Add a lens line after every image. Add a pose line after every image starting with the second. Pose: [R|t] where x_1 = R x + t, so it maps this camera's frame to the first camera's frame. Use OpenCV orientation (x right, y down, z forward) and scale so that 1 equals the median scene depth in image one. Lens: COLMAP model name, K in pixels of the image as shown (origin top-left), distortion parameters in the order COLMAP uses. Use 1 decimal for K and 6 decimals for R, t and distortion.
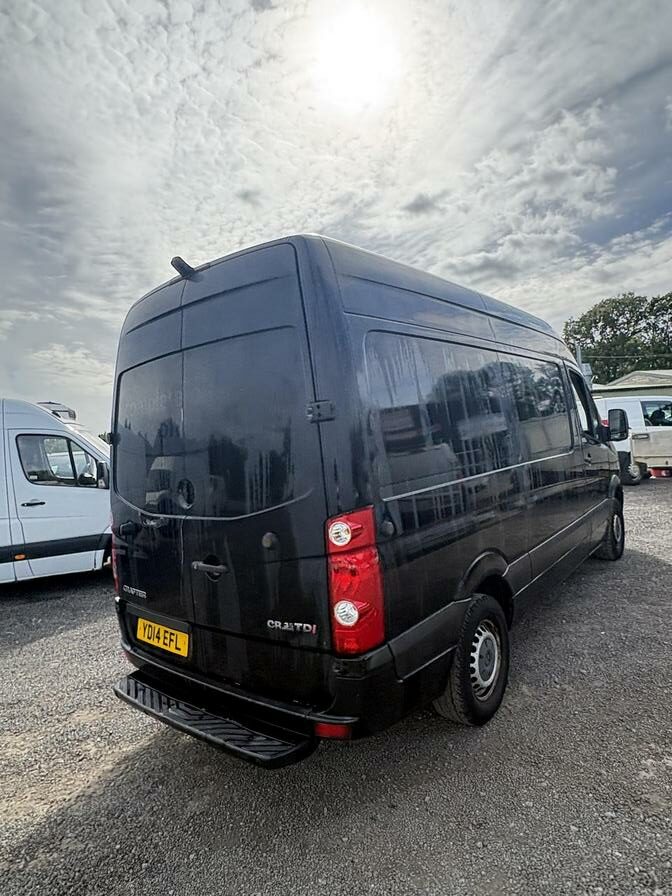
lens RADIAL K [[521.0, 0, 340.8], [0, 521.0, 449.4], [0, 0, 1]] dist [0.002769, 0.003045]
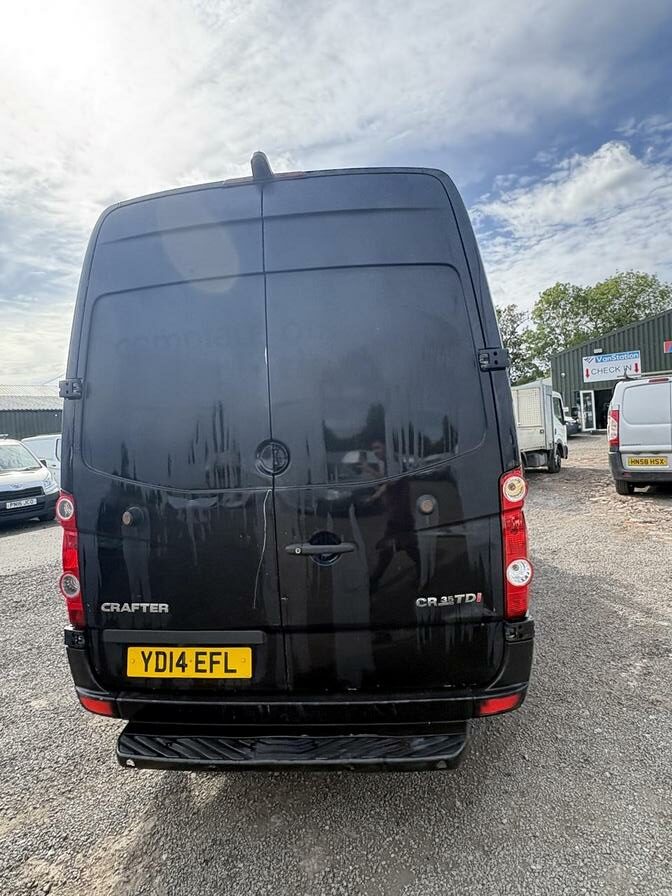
lens RADIAL K [[521.0, 0, 340.8], [0, 521.0, 445.6], [0, 0, 1]] dist [0.002769, 0.003045]
pose [[0.842283, 0.015981, 0.538799, -0.095485], [0.002234, 0.999448, -0.033136, 0.013994], [-0.539031, 0.029113, 0.841783, 0.045564]]
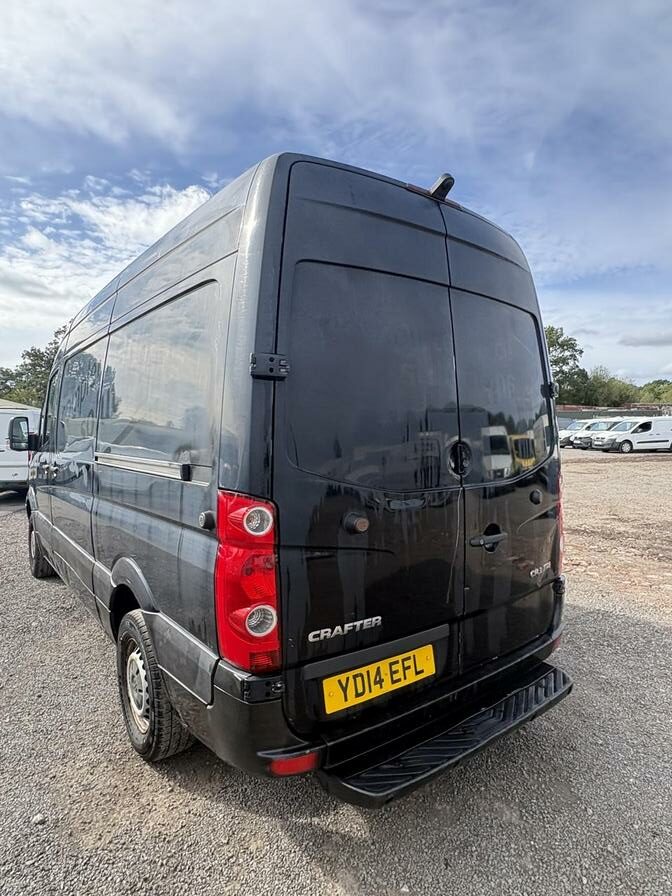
lens RADIAL K [[521.0, 0, 343.7], [0, 521.0, 446.7], [0, 0, 1]] dist [0.002769, 0.003045]
pose [[0.235297, 0.051971, 0.970533, -0.174911], [0.010096, 0.998385, -0.055910, 0.016755], [-0.971871, 0.022954, 0.234393, 0.150638]]
